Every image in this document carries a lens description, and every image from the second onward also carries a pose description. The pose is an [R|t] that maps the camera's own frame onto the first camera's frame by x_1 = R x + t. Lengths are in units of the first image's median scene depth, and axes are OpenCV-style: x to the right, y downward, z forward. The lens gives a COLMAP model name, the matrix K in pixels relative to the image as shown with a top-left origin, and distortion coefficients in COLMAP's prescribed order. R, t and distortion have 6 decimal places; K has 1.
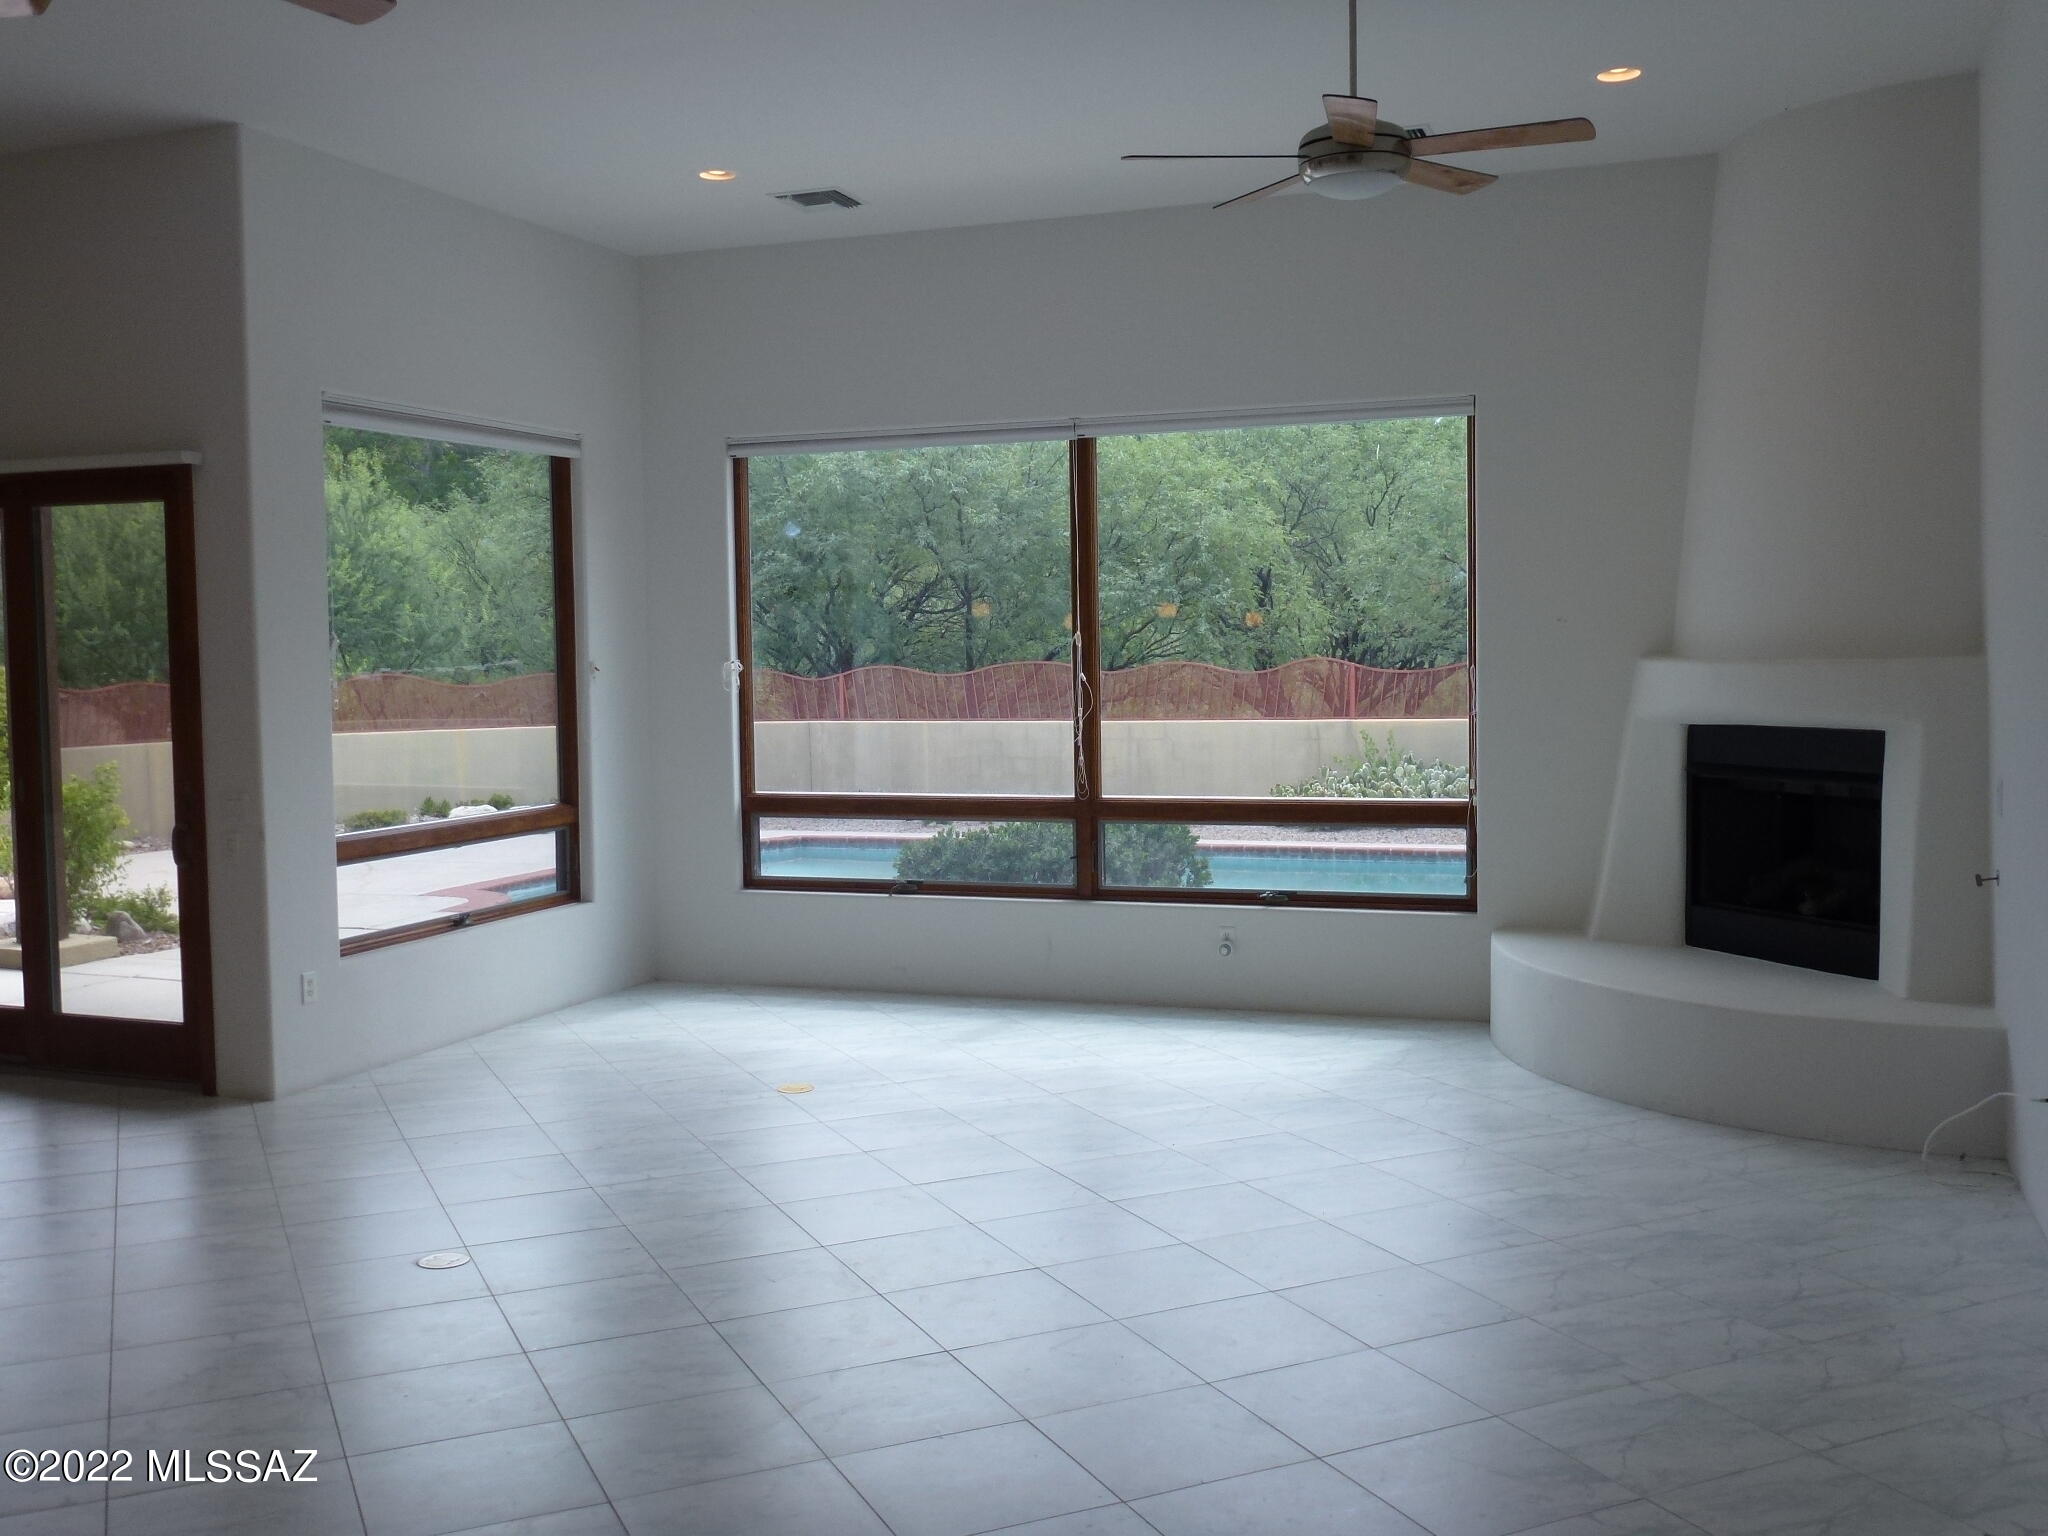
lens RADIAL K [[1937.9, 0, 1017.8], [0, 1937.9, 775.2], [0, 0, 1]] dist [-0.021367, 0.000000]
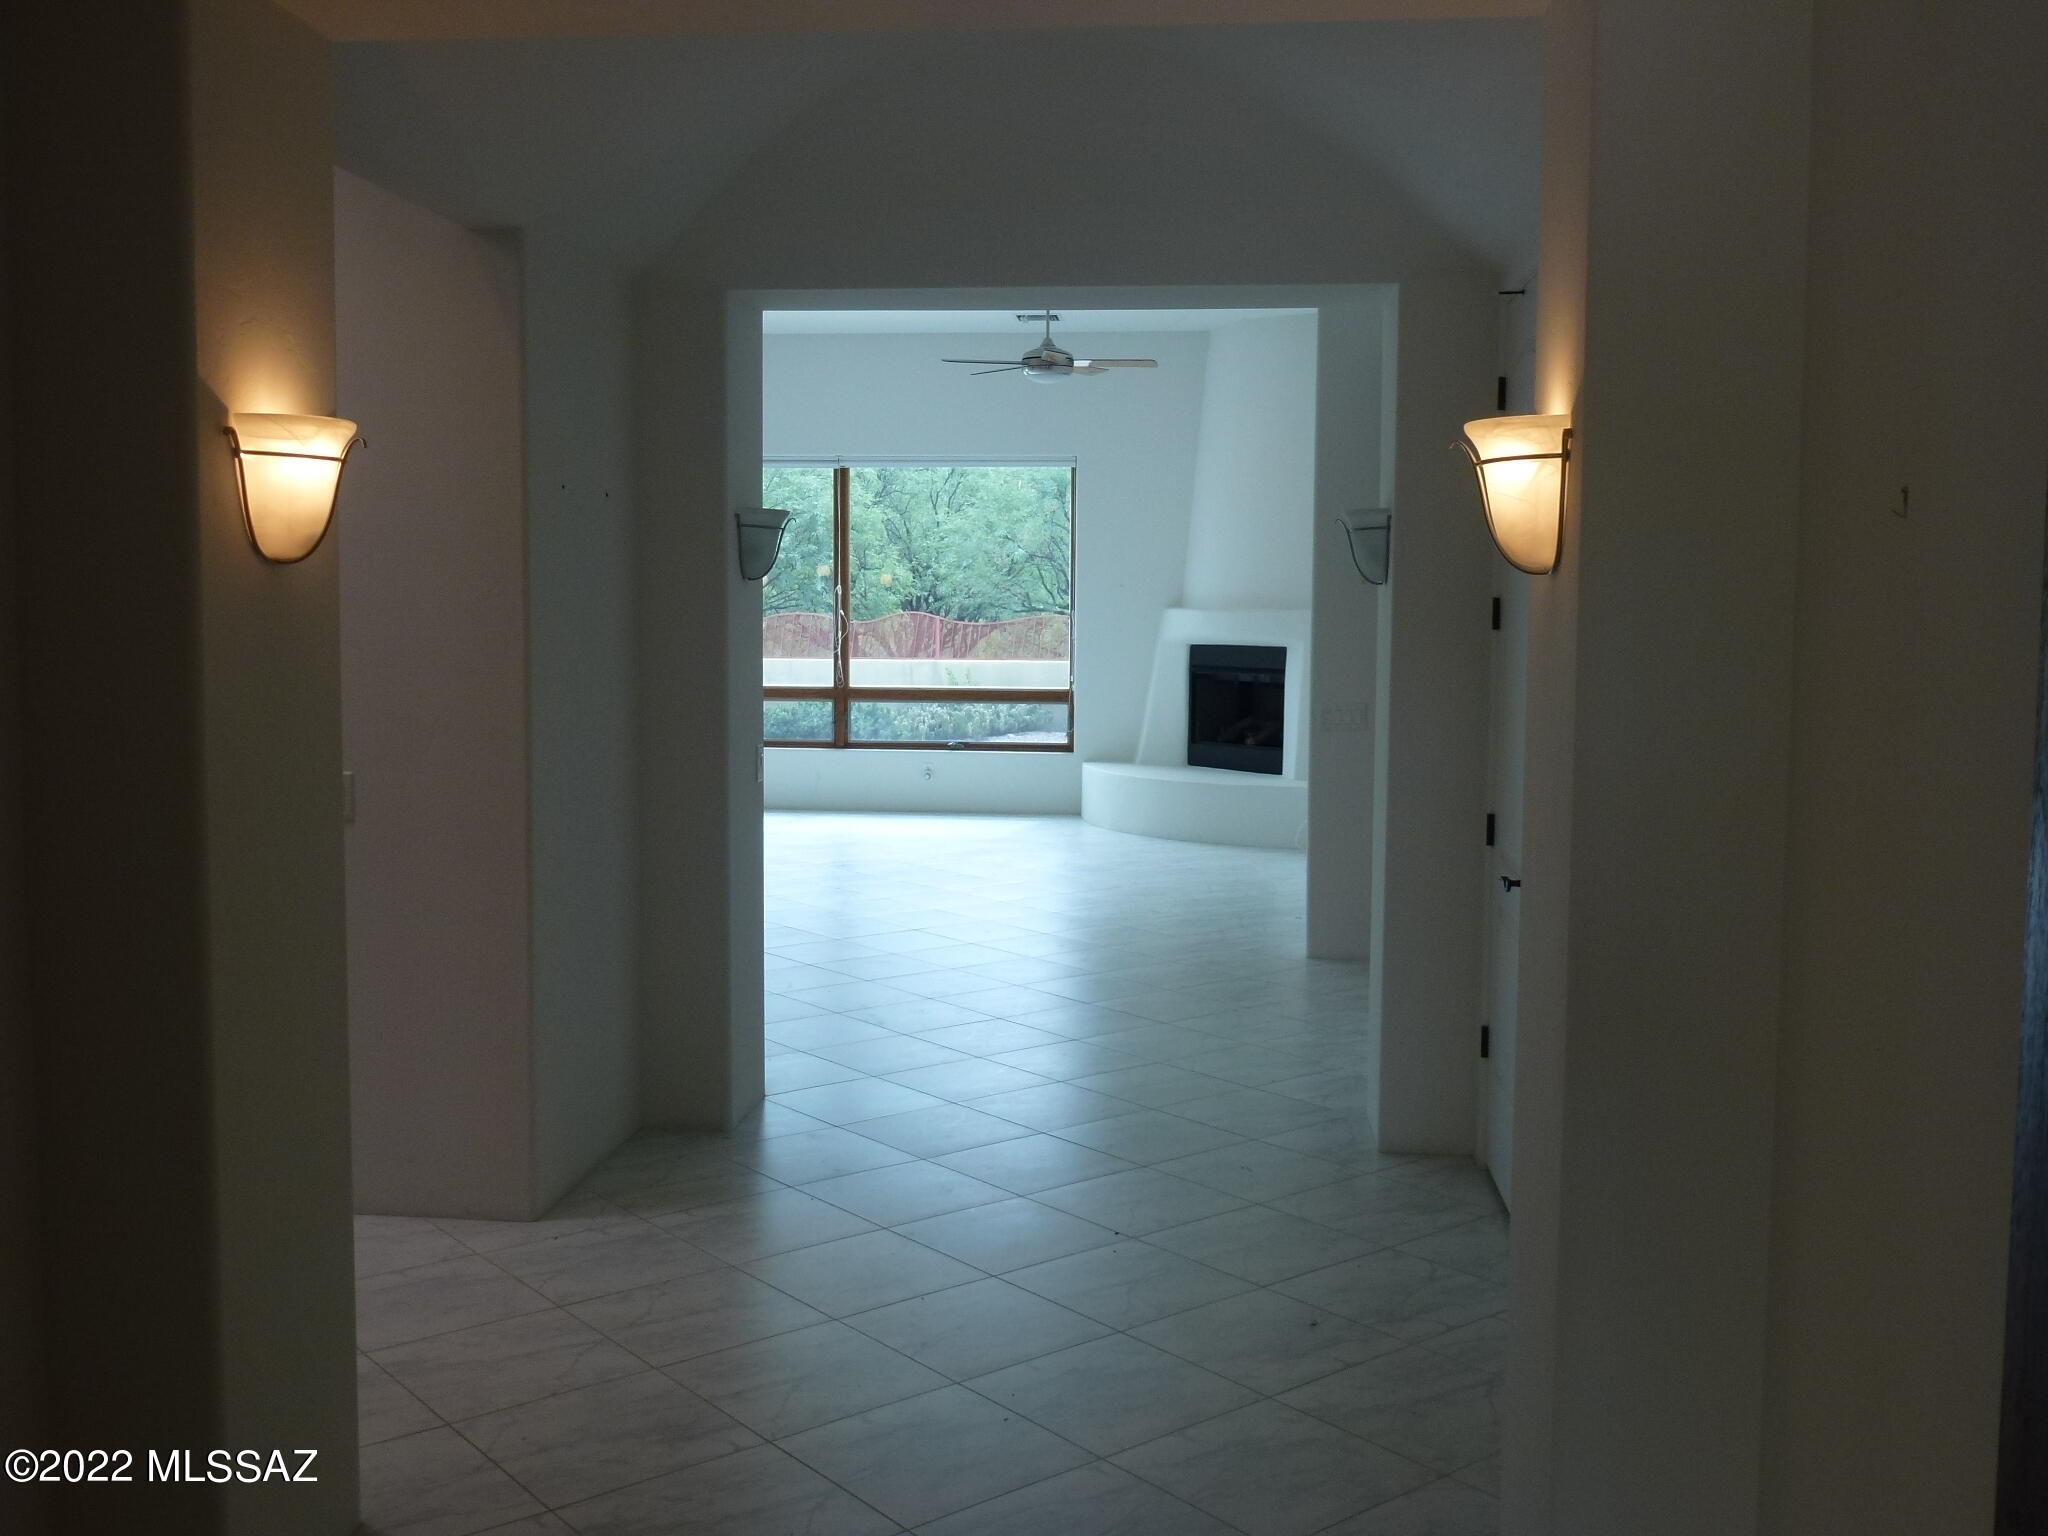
lens RADIAL K [[1937.9, 0, 1023.6], [0, 1937.9, 762.6], [0, 0, 1]] dist [-0.021367, 0.000000]
pose [[0.967581, 0.007039, 0.252464, -0.231236], [-0.010360, 0.999876, 0.011825, 0.055756], [-0.252349, -0.014057, 0.967534, -0.635492]]
